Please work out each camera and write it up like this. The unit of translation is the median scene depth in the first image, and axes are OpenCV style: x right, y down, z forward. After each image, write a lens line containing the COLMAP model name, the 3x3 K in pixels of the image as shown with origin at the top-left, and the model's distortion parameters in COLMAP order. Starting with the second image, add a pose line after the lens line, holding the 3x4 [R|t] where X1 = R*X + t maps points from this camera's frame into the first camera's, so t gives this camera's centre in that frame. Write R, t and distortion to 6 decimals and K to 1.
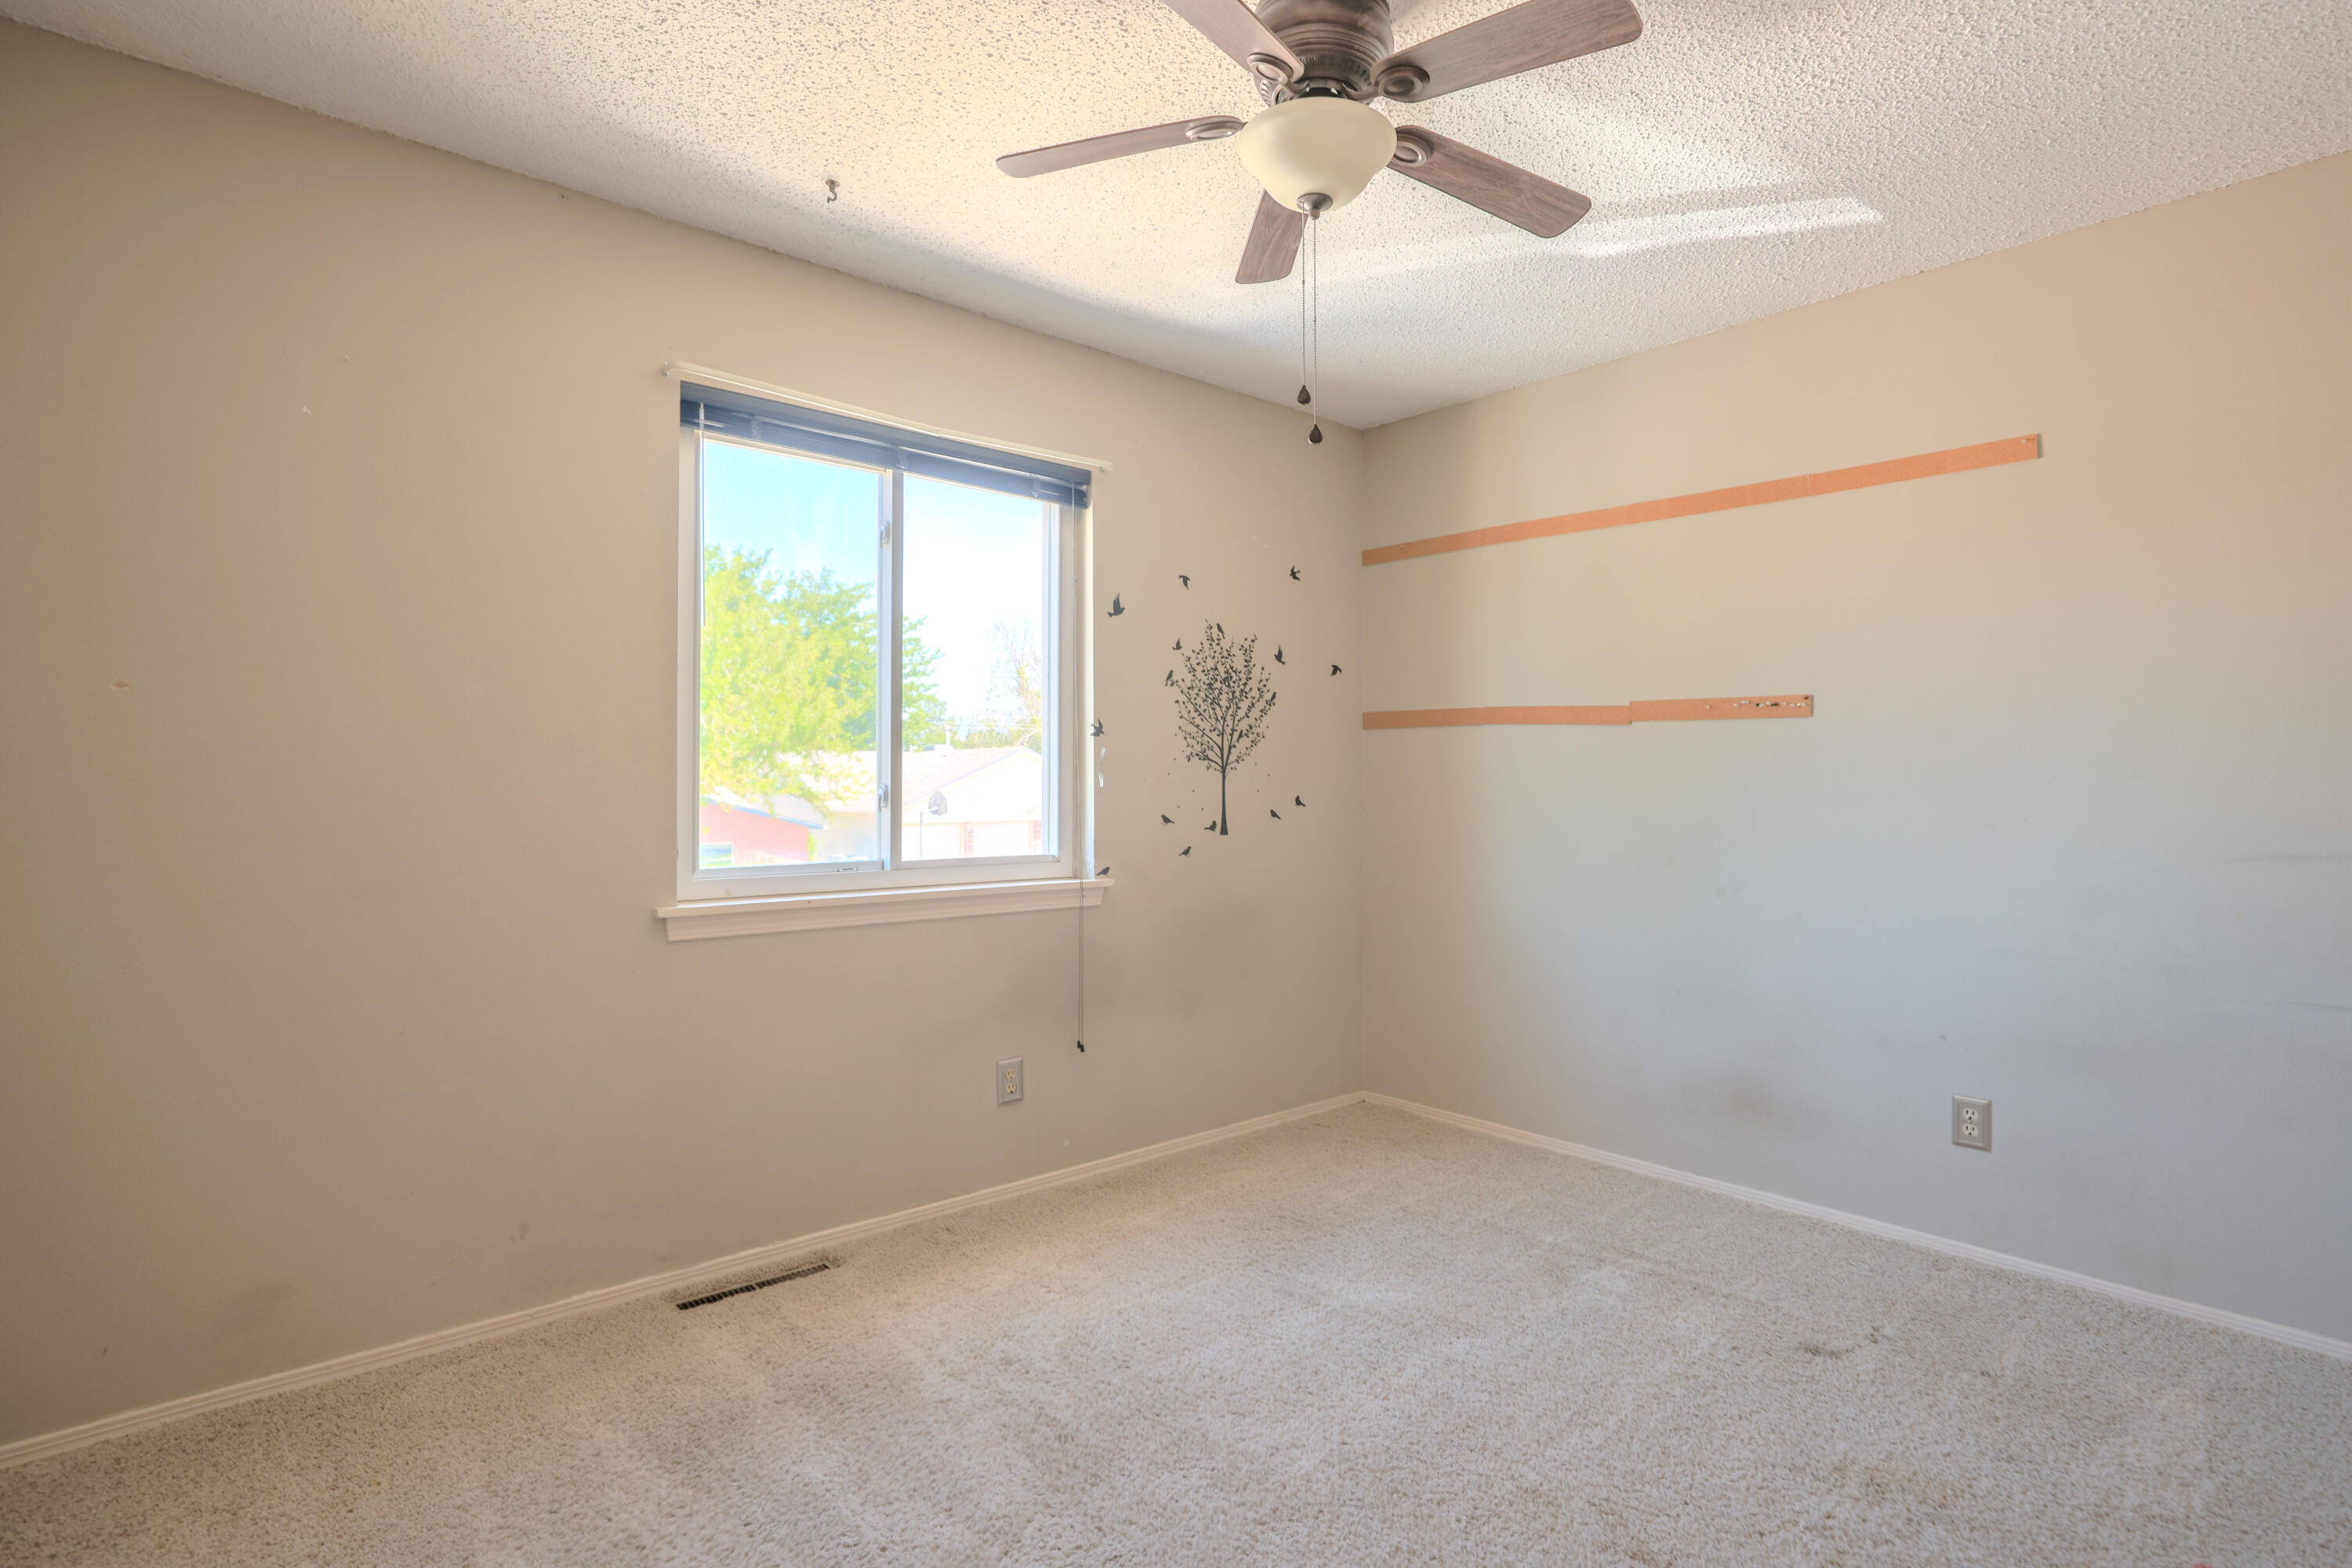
lens RADIAL K [[1167.4, 0, 1176.0], [0, 1167.4, 784.0], [0, 0, 1]] dist [-0.018645, 0.000240]
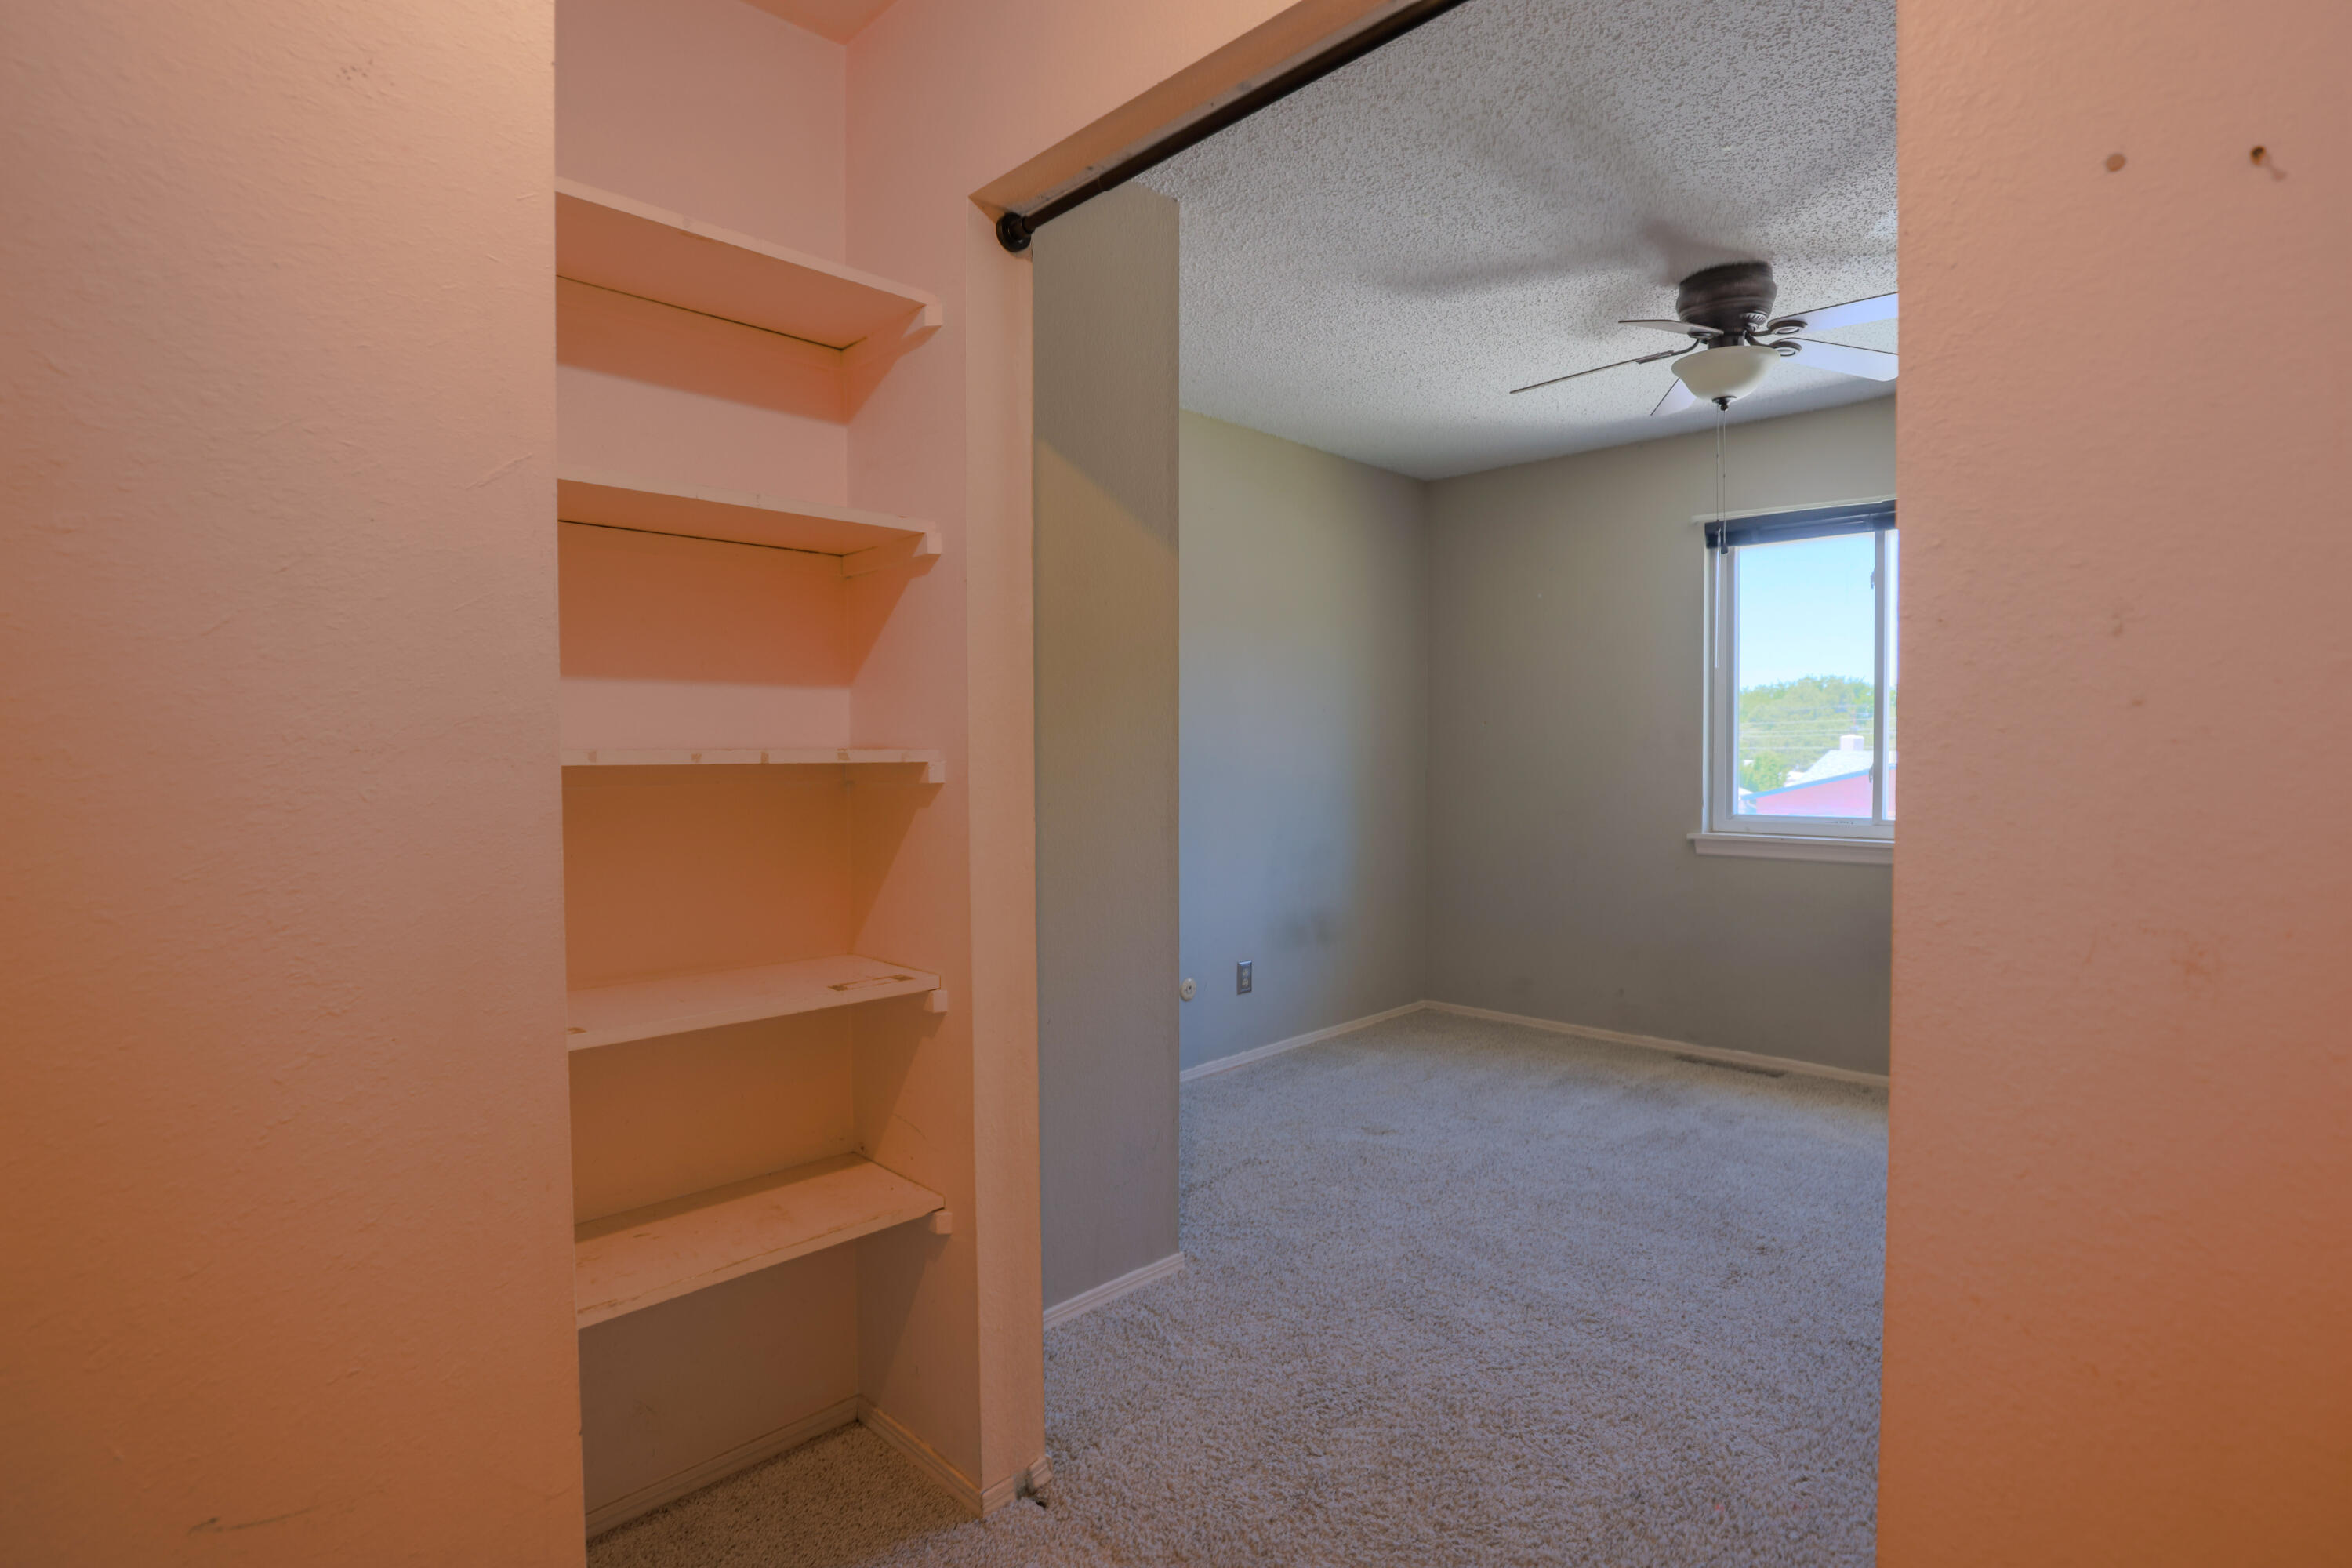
lens RADIAL K [[1167.4, 0, 1176.0], [0, 1167.4, 784.0], [0, 0, 1]] dist [-0.018645, 0.000240]
pose [[0.105737, 0.023833, -0.994109, 0.865053], [-0.000085, 0.999713, 0.023958, -0.006288], [0.994394, -0.002449, 0.105708, 0.036682]]
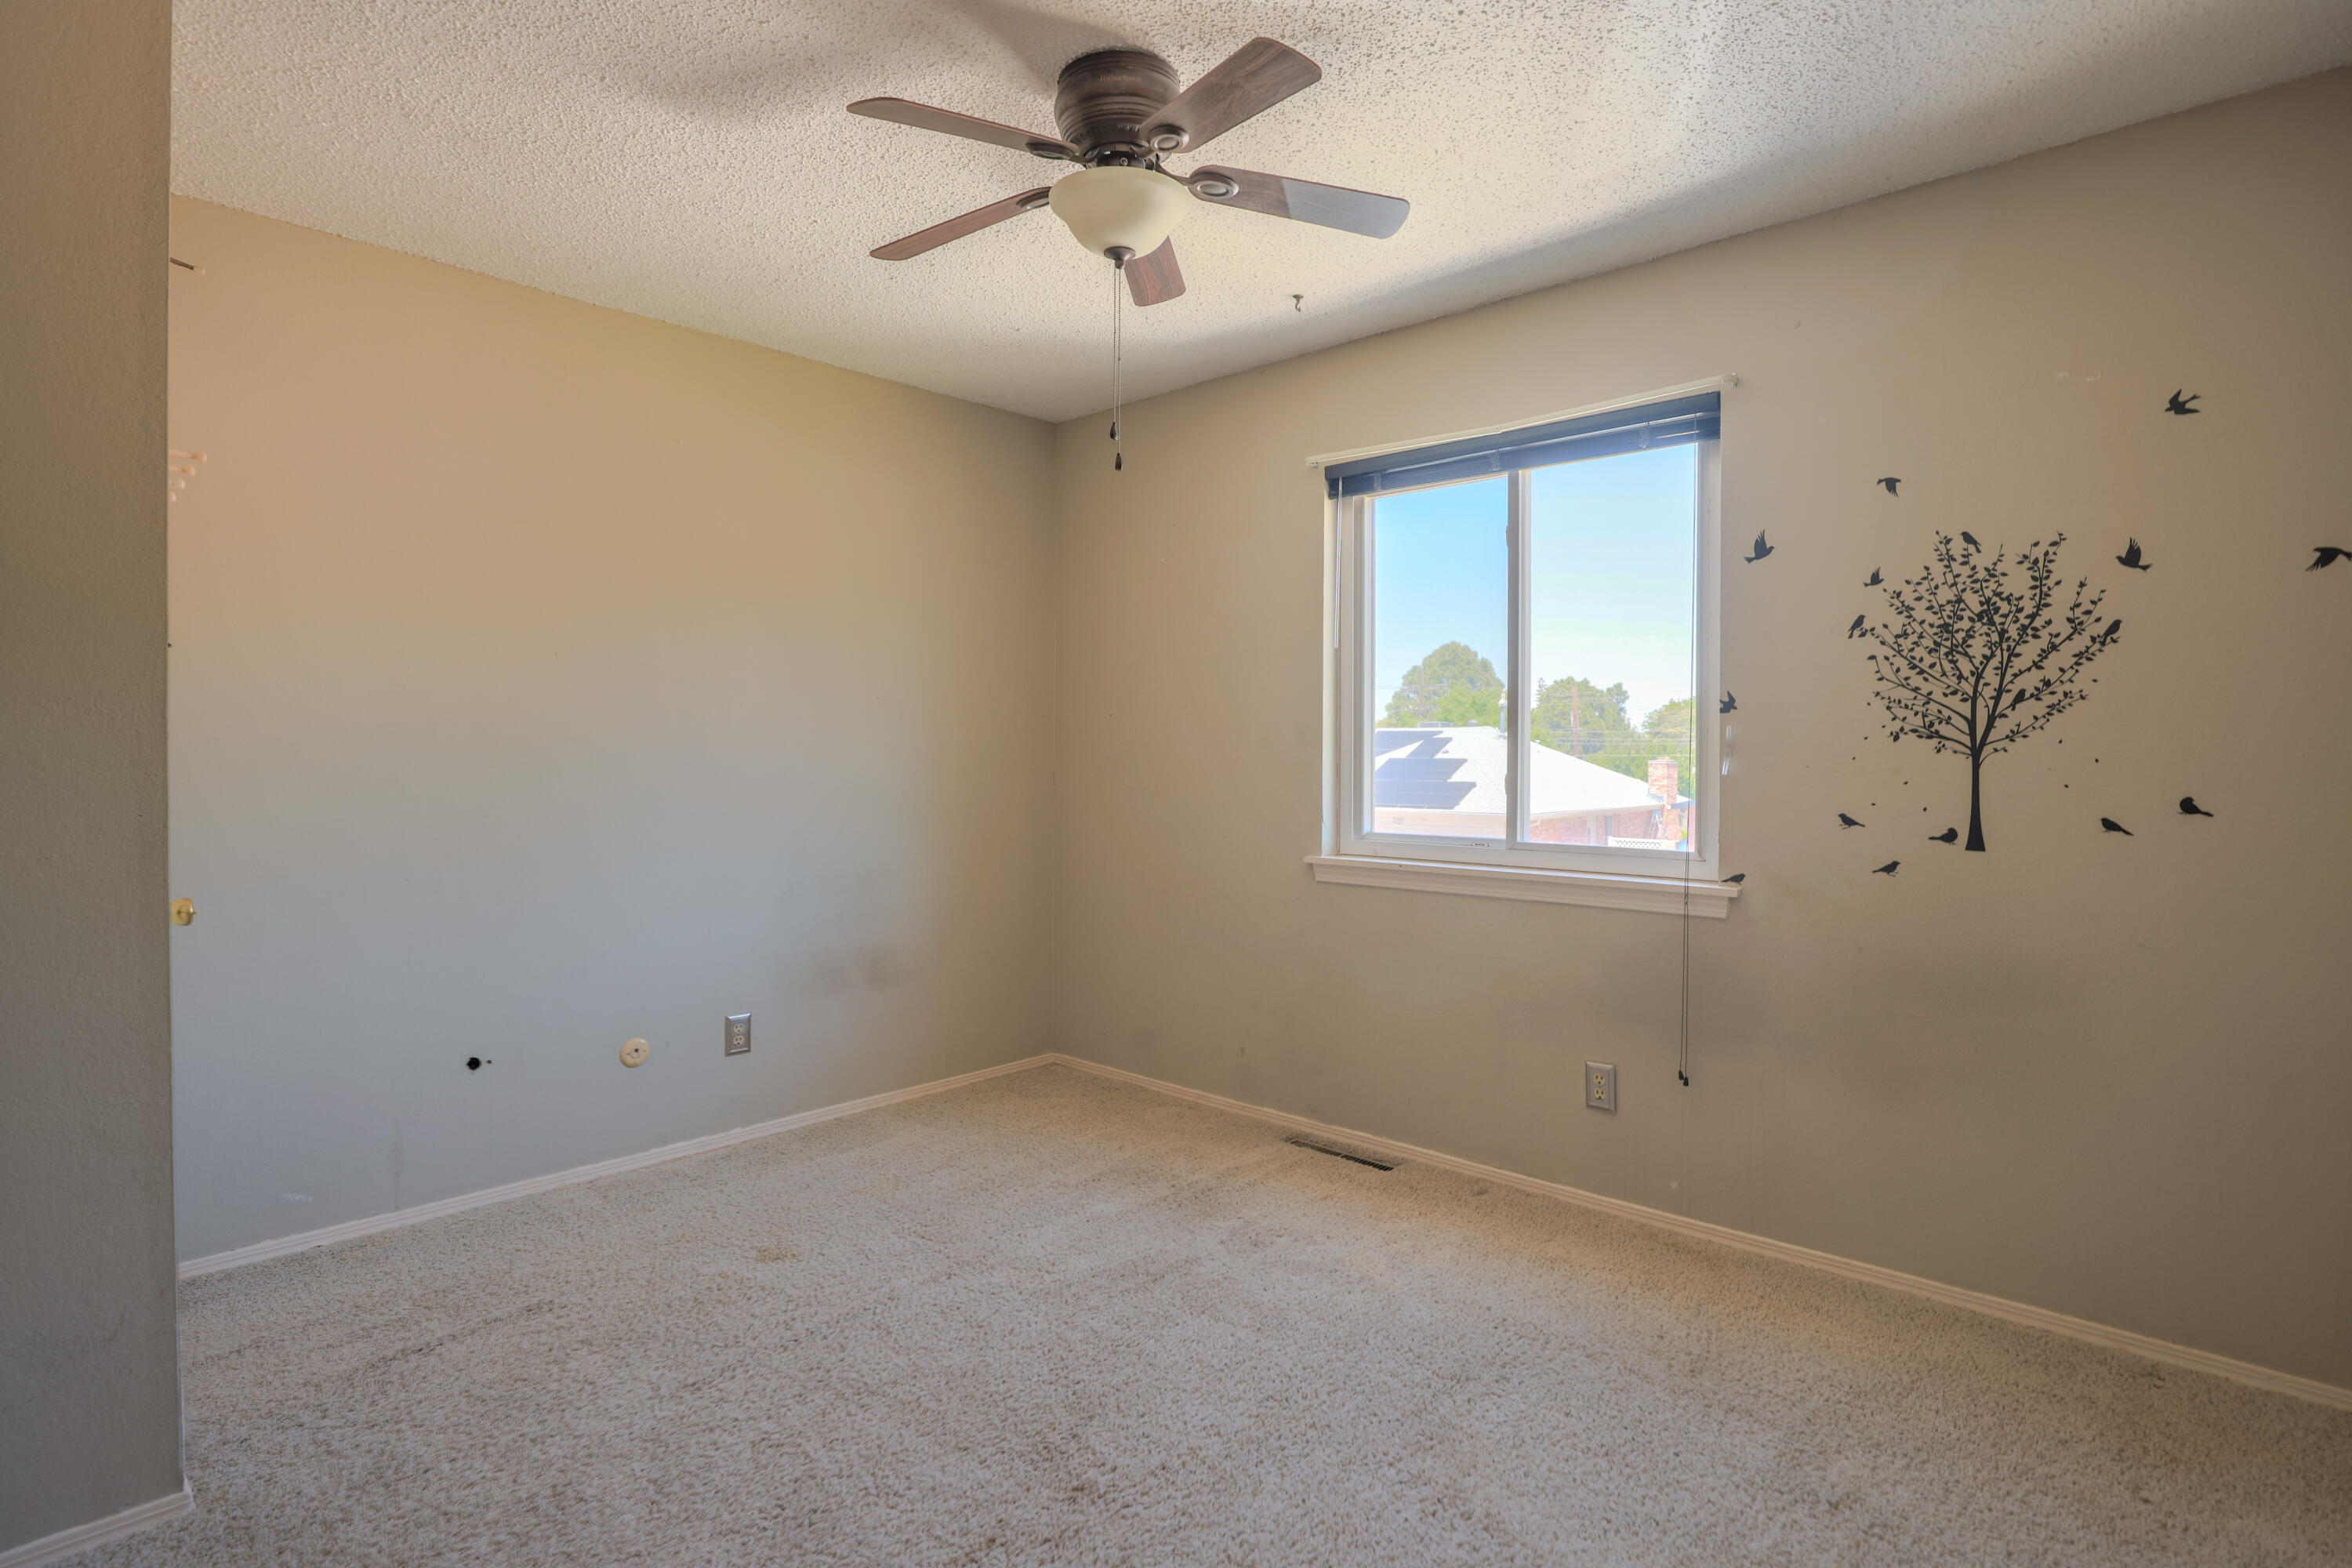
lens RADIAL K [[1167.4, 0, 1176.0], [0, 1167.4, 784.0], [0, 0, 1]] dist [-0.018645, 0.000240]
pose [[0.108984, 0.022823, -0.993782, 0.660315], [-0.004963, 0.999736, 0.022415, -0.006852], [0.994031, 0.002490, 0.109068, 0.495194]]
